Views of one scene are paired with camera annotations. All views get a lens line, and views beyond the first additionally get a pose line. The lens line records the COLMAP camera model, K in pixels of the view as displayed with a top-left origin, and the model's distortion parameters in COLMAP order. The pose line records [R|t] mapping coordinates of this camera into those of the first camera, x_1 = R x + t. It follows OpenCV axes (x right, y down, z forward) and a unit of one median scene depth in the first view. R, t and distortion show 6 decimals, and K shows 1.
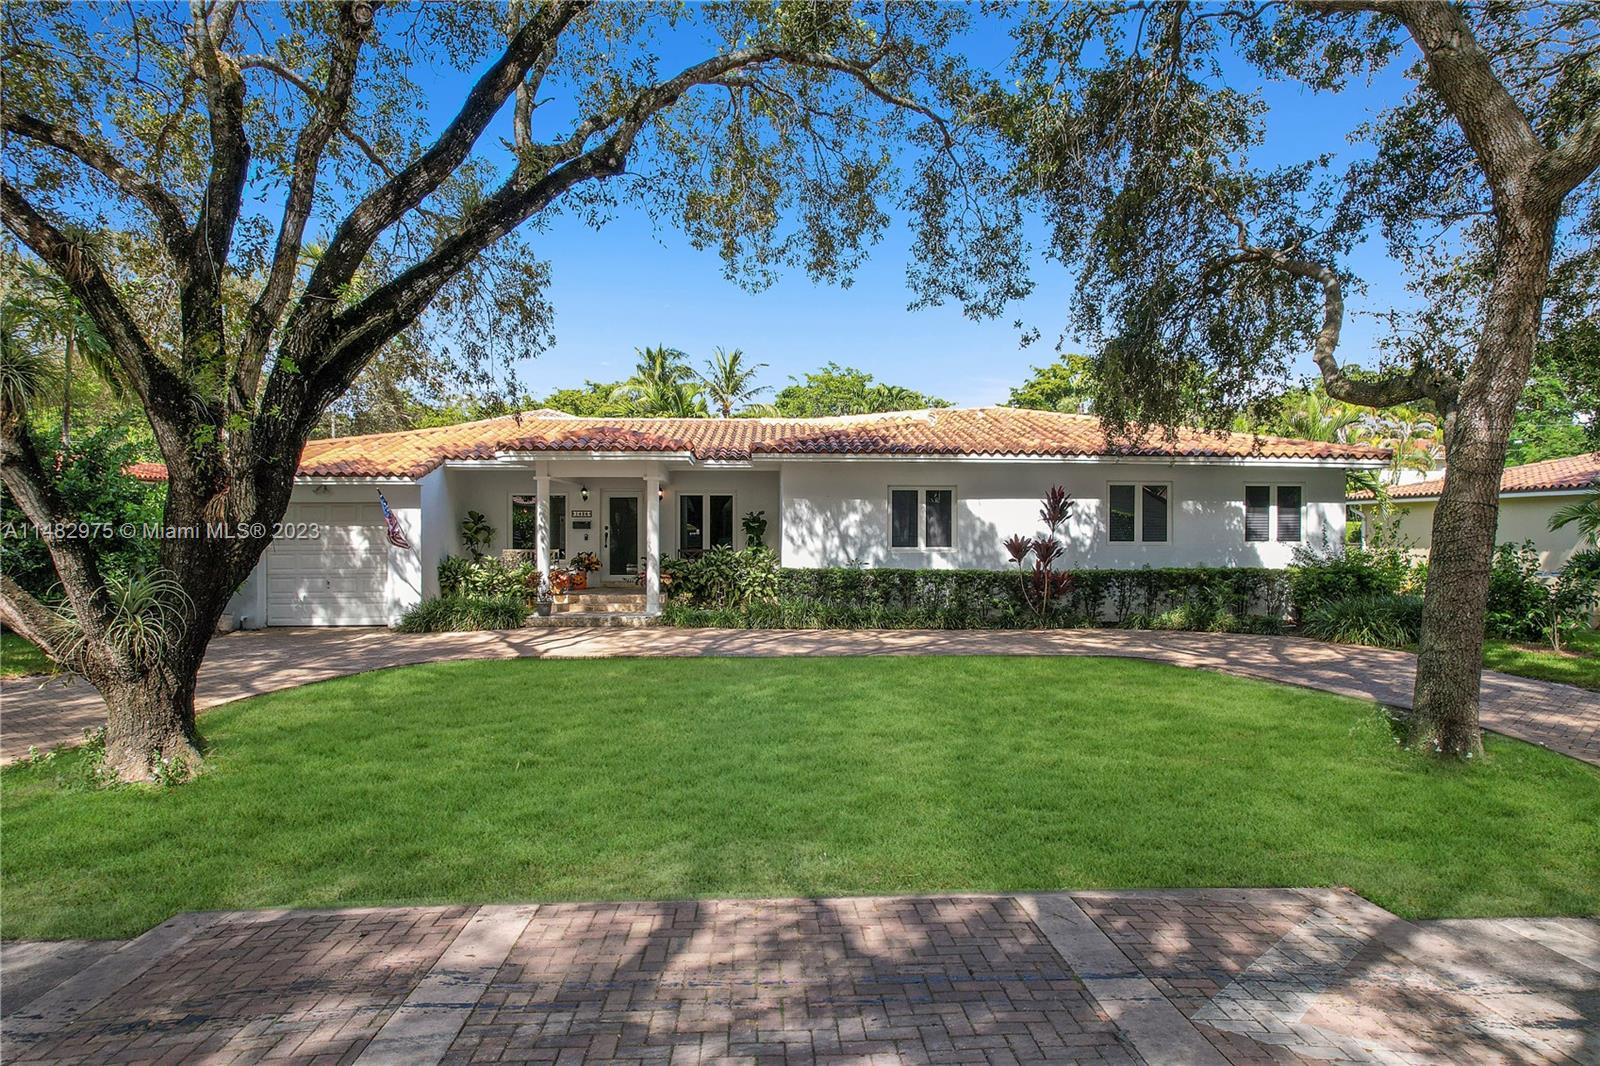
lens RADIAL K [[986.7, 0, 800.0], [0, 986.7, 533.0], [0, 0, 1]] dist [-0.058969, 0.000478]
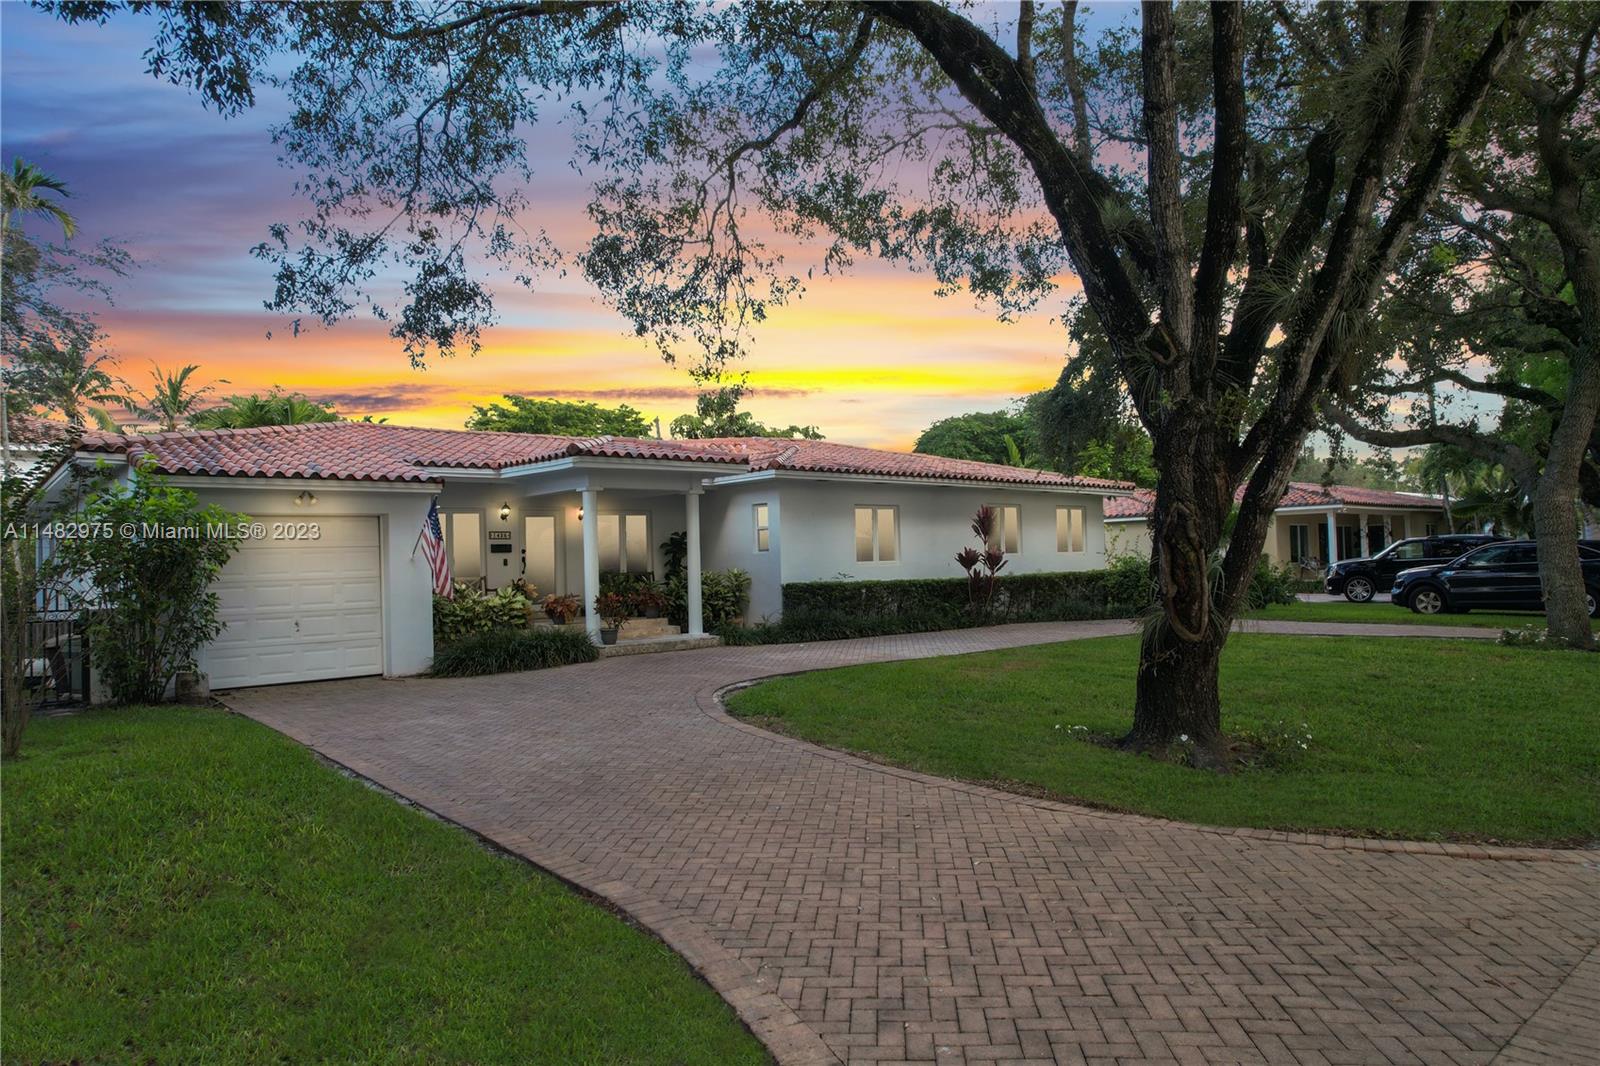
lens RADIAL K [[1012.5, 0, 800.0], [0, 1012.5, 533.0], [0, 0, 1]] dist [-0.072465, 0.055473]
pose [[0.793432, -0.002079, 0.608655, -0.636724], [0.031746, 0.998774, -0.037971, 0.025047], [-0.607831, 0.049450, 0.792526, 0.153868]]
